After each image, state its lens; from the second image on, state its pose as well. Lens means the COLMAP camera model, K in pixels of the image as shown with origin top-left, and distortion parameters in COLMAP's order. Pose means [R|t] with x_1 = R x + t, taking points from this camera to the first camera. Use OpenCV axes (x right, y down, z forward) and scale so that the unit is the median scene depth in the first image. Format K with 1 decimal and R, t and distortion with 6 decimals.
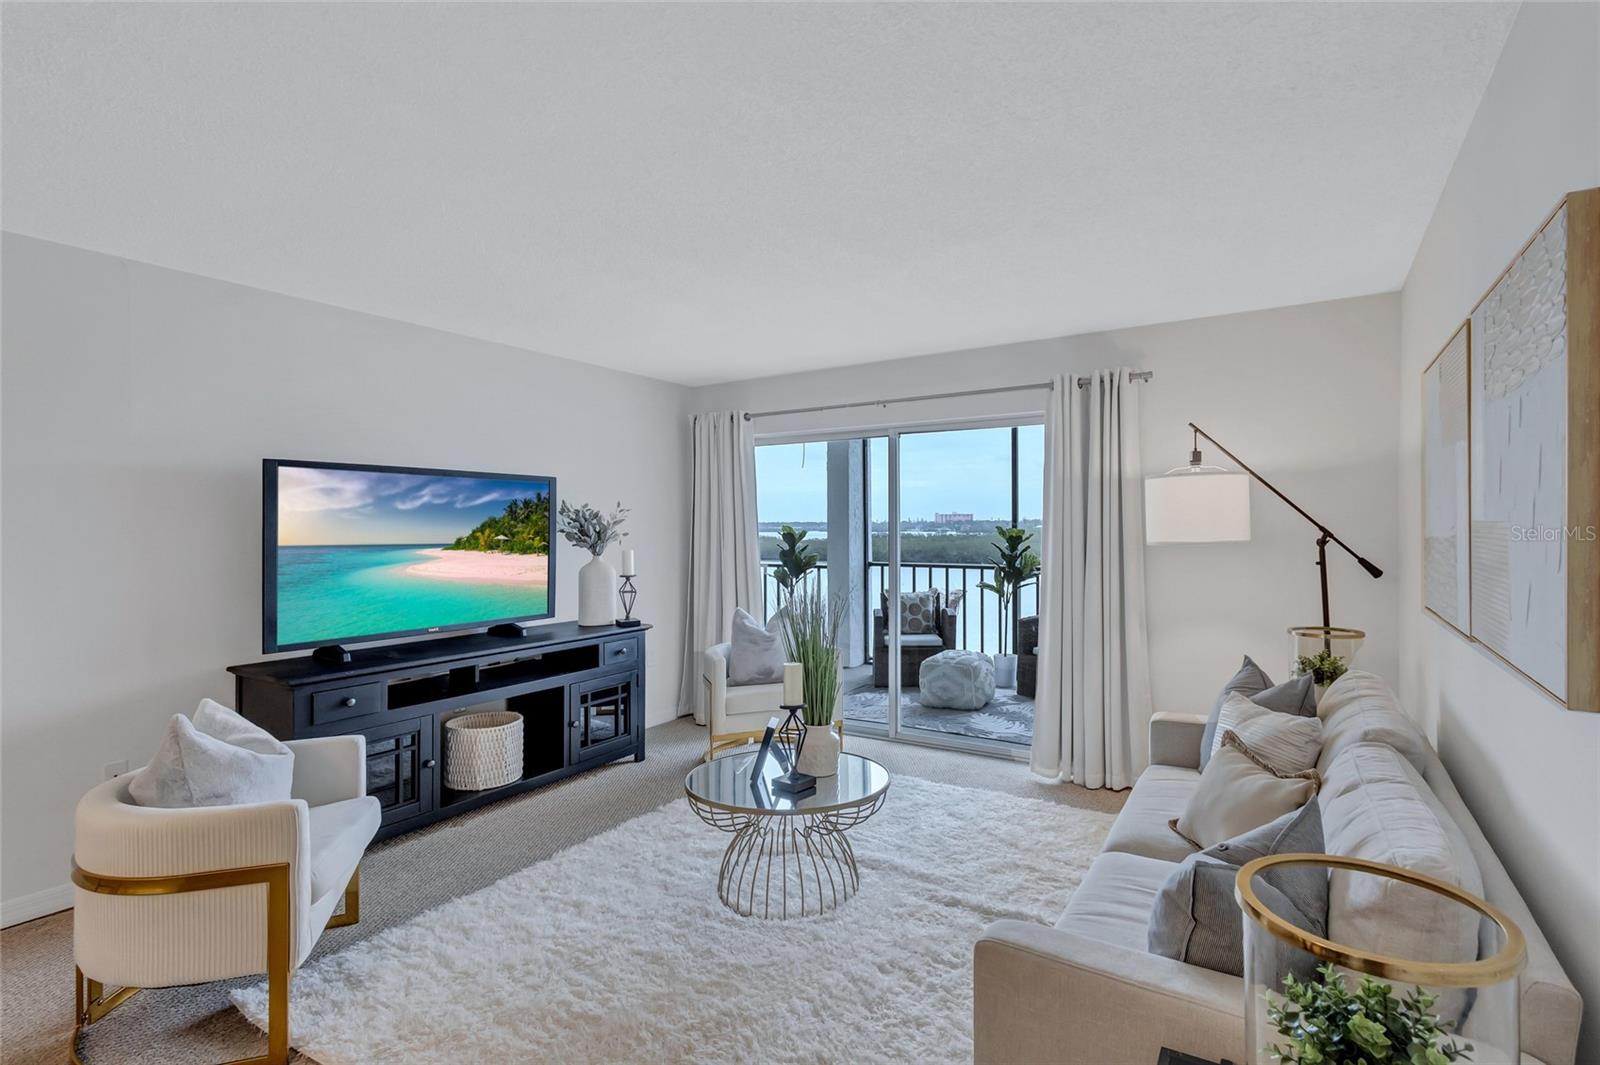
lens RADIAL K [[763.5, 0, 862.6], [0, 763.5, 532.5], [0, 0, 1]] dist [0.011718, -0.000839]
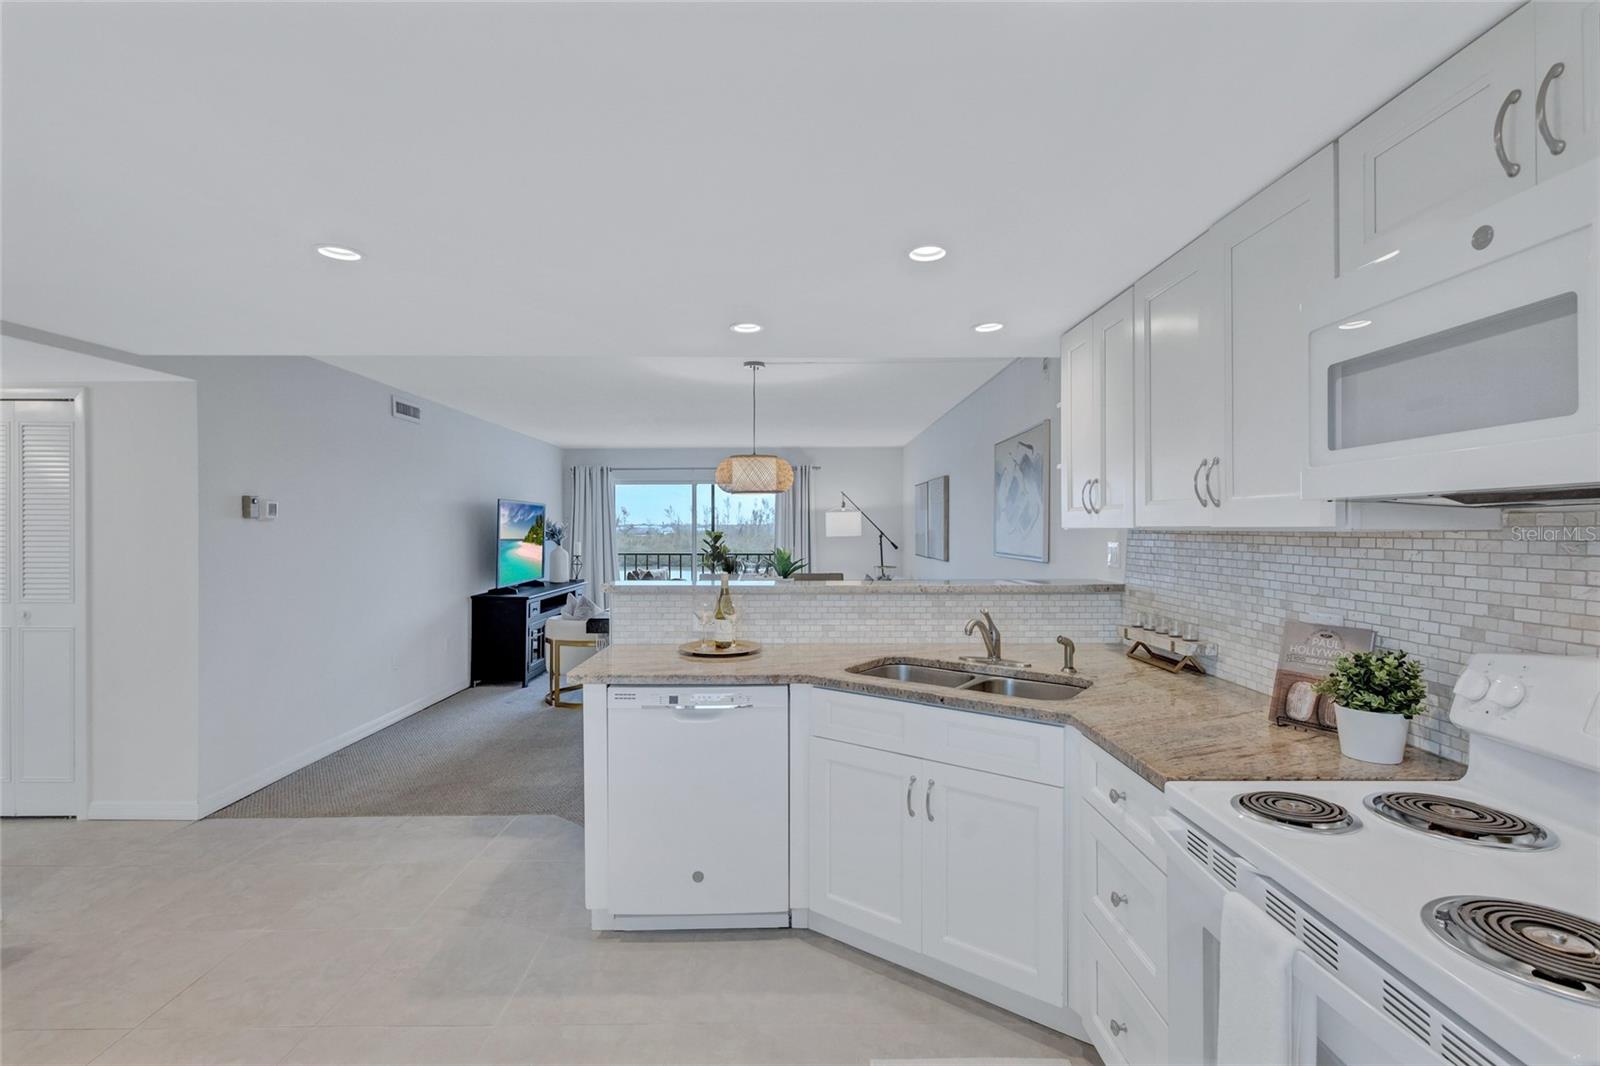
lens RADIAL K [[731.6, 0, 801.5], [0, 731.6, 555.9], [0, 0, 1]] dist [0.009713, -0.000234]
pose [[0.861822, -0.016554, 0.506940, -0.851757], [0.001698, 0.999556, 0.029753, 0.003646], [-0.507208, -0.024781, 0.861468, -0.971278]]
